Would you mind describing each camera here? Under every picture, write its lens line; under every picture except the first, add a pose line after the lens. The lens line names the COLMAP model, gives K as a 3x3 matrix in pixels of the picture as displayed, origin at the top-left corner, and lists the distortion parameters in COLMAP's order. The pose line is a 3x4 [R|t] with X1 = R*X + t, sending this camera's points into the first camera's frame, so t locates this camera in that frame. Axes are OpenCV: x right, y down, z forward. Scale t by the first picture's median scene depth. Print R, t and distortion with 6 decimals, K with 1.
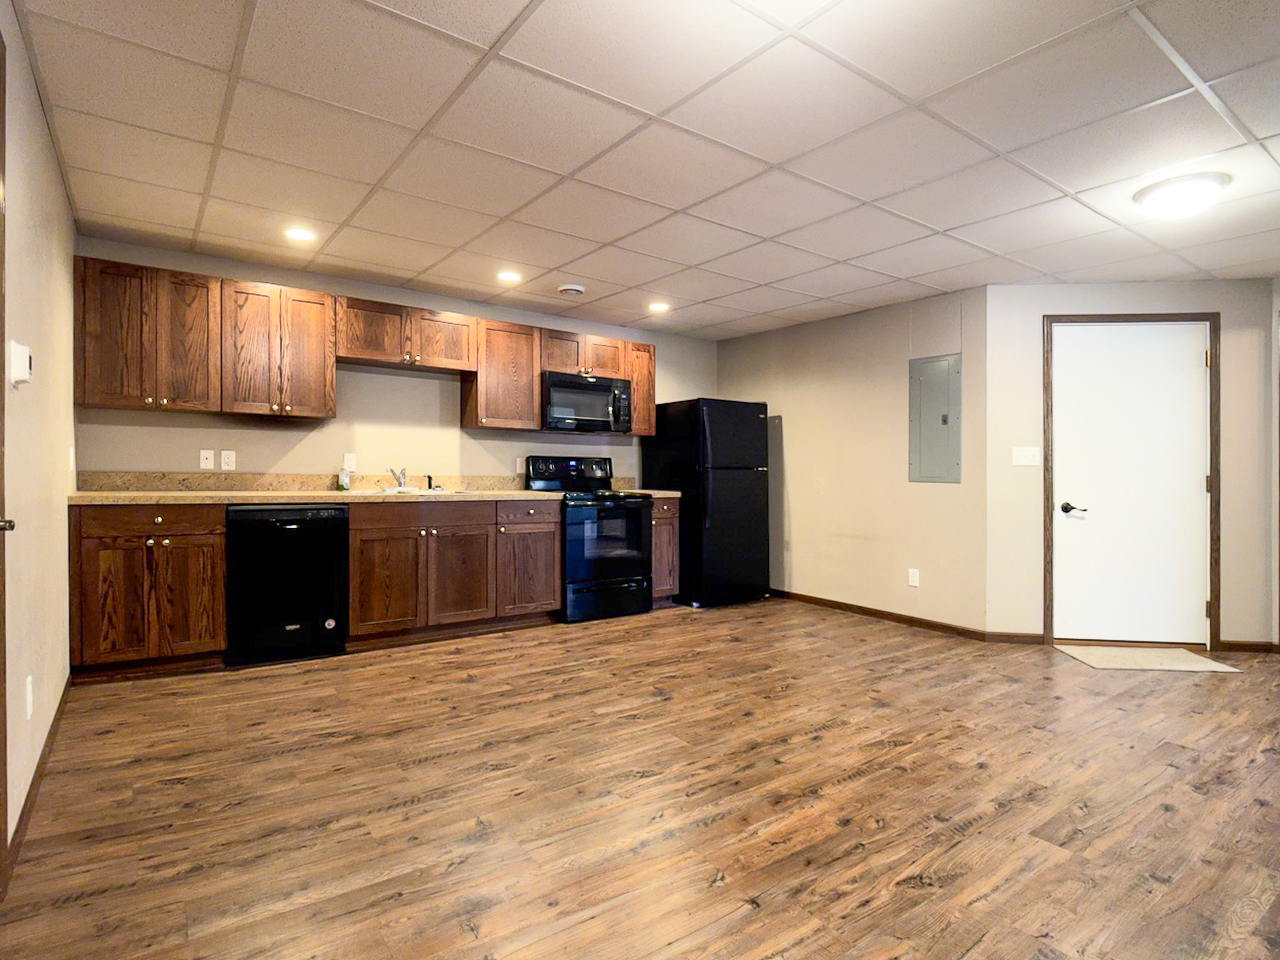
lens RADIAL K [[674.8, 0, 648.5], [0, 674.8, 472.3], [0, 0, 1]] dist [-0.016522, -0.001141]
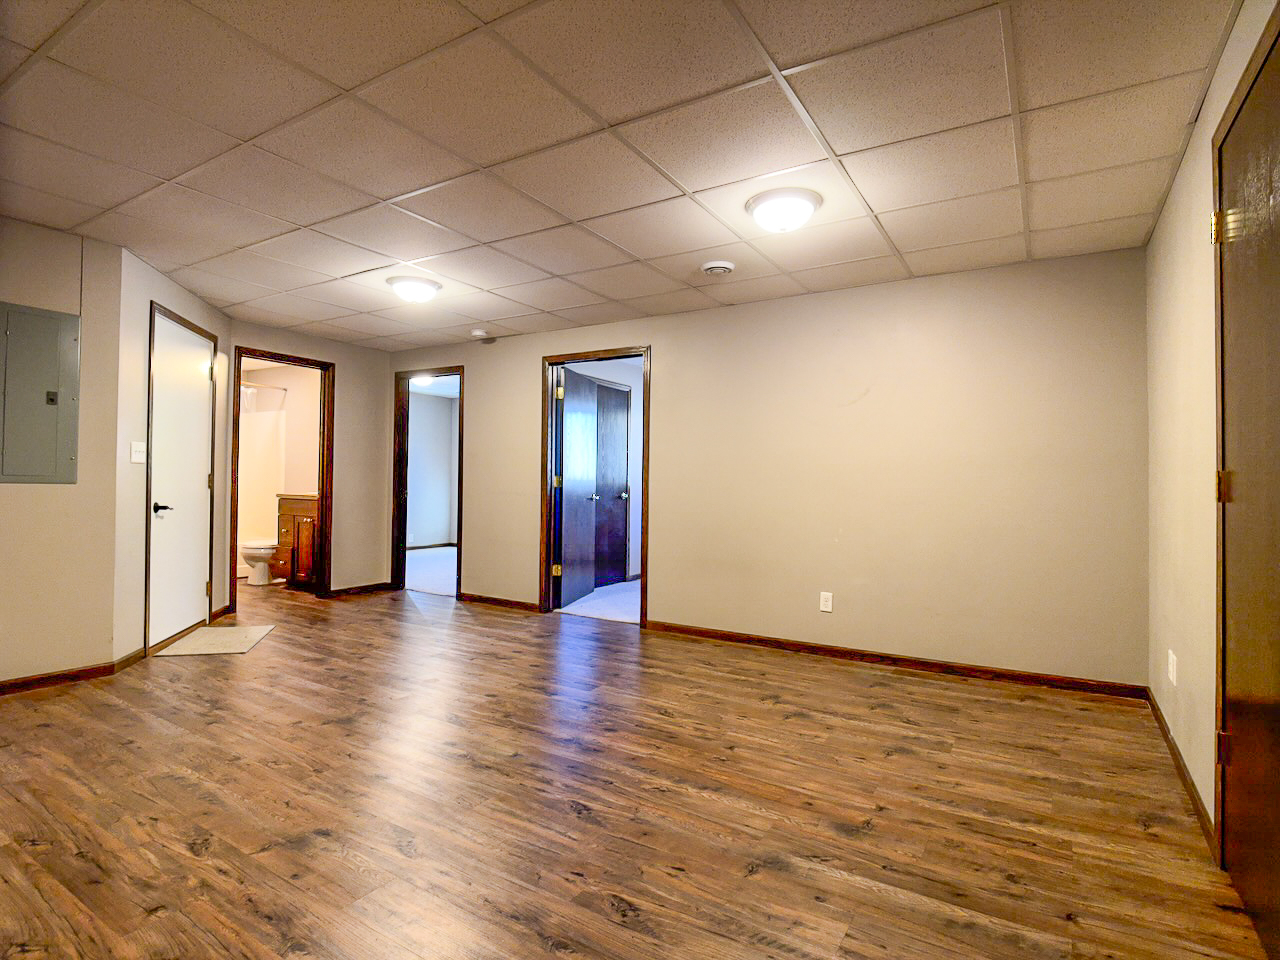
lens RADIAL K [[674.8, 0, 634.1], [0, 674.8, 470.8], [0, 0, 1]] dist [-0.016522, -0.001141]
pose [[-0.360457, -0.006053, 0.932756, -1.016508], [-0.012927, 0.999915, 0.001493, -0.017487], [-0.932686, -0.011519, -0.360505, 1.456918]]
